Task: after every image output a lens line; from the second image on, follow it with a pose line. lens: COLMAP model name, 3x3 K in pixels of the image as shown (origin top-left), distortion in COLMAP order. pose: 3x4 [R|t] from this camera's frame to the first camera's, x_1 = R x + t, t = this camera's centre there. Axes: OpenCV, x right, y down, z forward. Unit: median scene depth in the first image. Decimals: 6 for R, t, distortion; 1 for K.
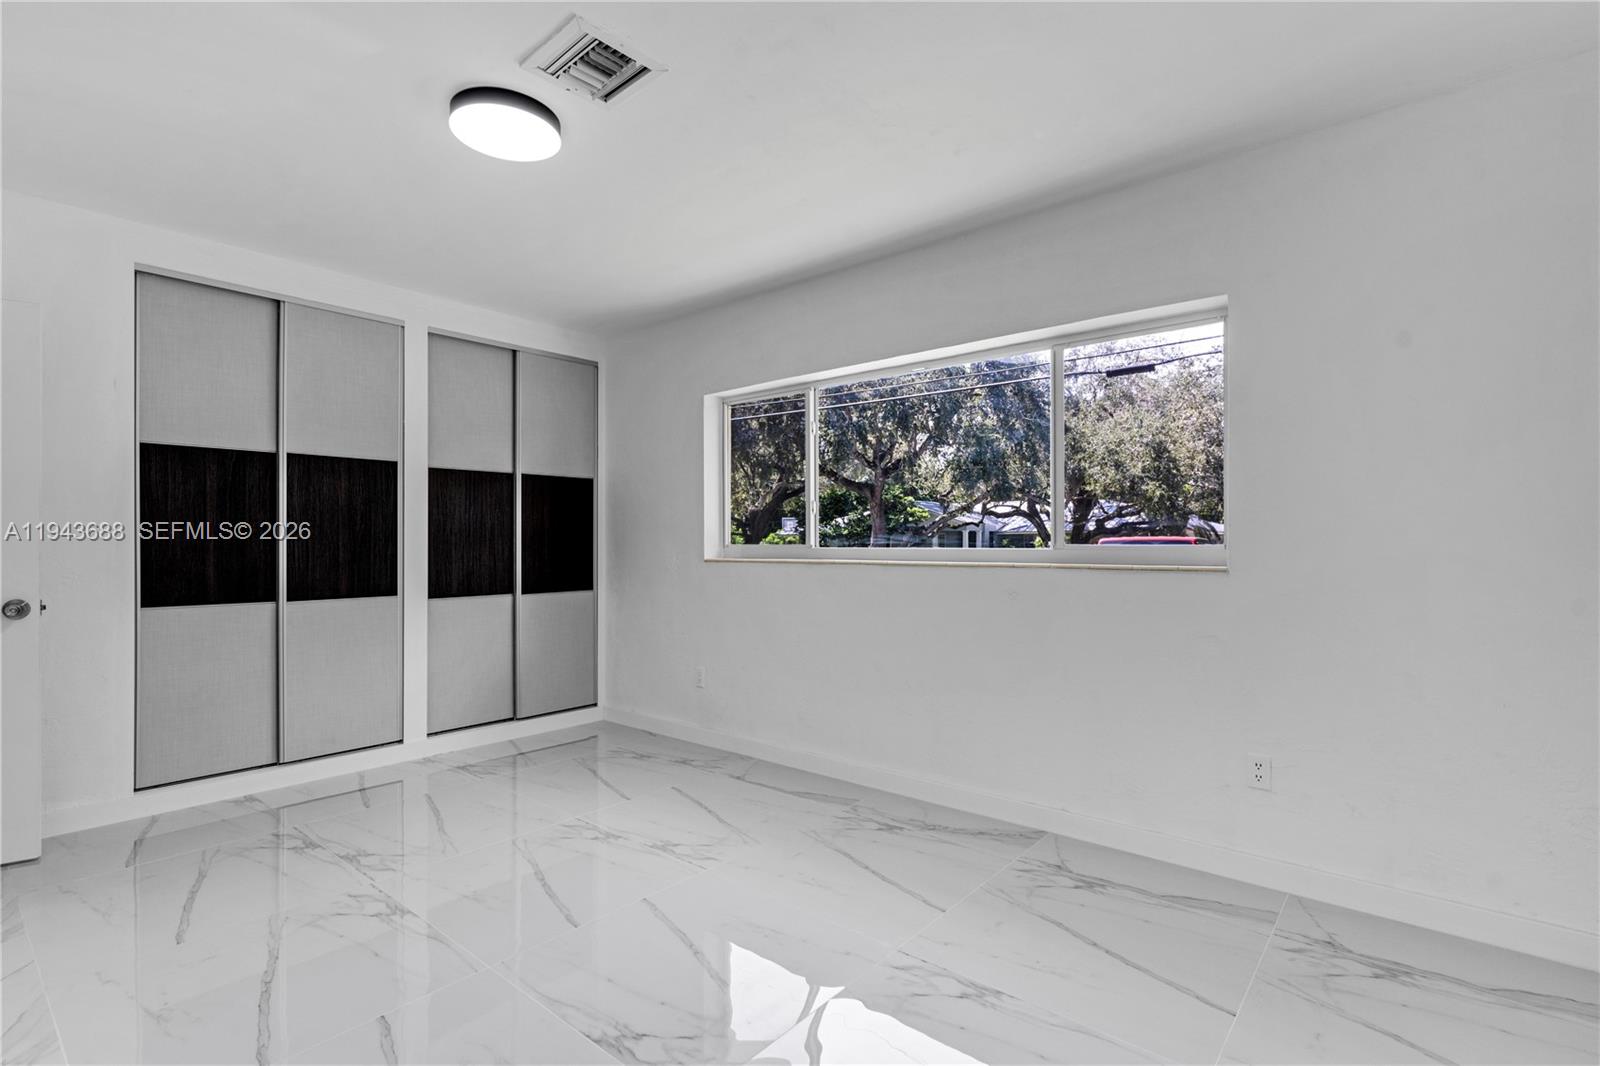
lens RADIAL K [[758.6, 0, 791.3], [0, 758.6, 539.4], [0, 0, 1]] dist [0.001003, -0.002105]
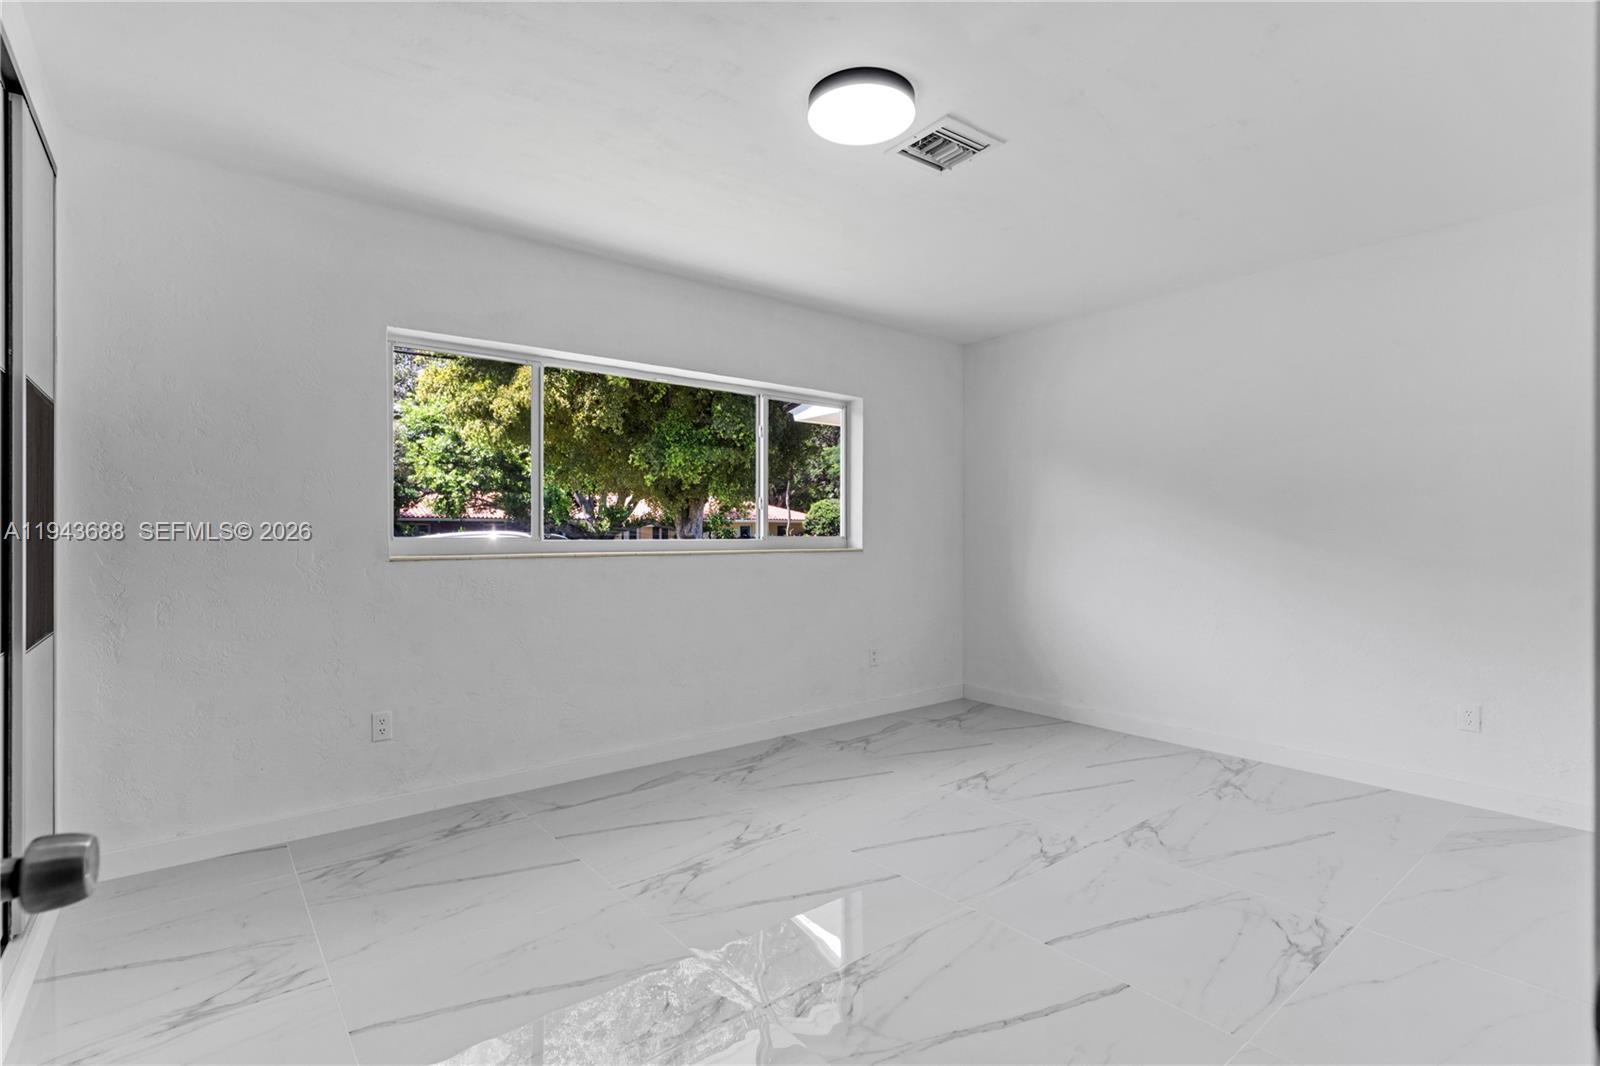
lens RADIAL K [[758.6, 0, 804.0], [0, 758.6, 530.1], [0, 0, 1]] dist [0.001003, -0.002105]
pose [[0.172628, 0.006501, 0.984966, -0.935855], [-0.007136, 0.999960, -0.005349, 0.001601], [-0.984961, -0.006105, 0.172667, 0.622146]]
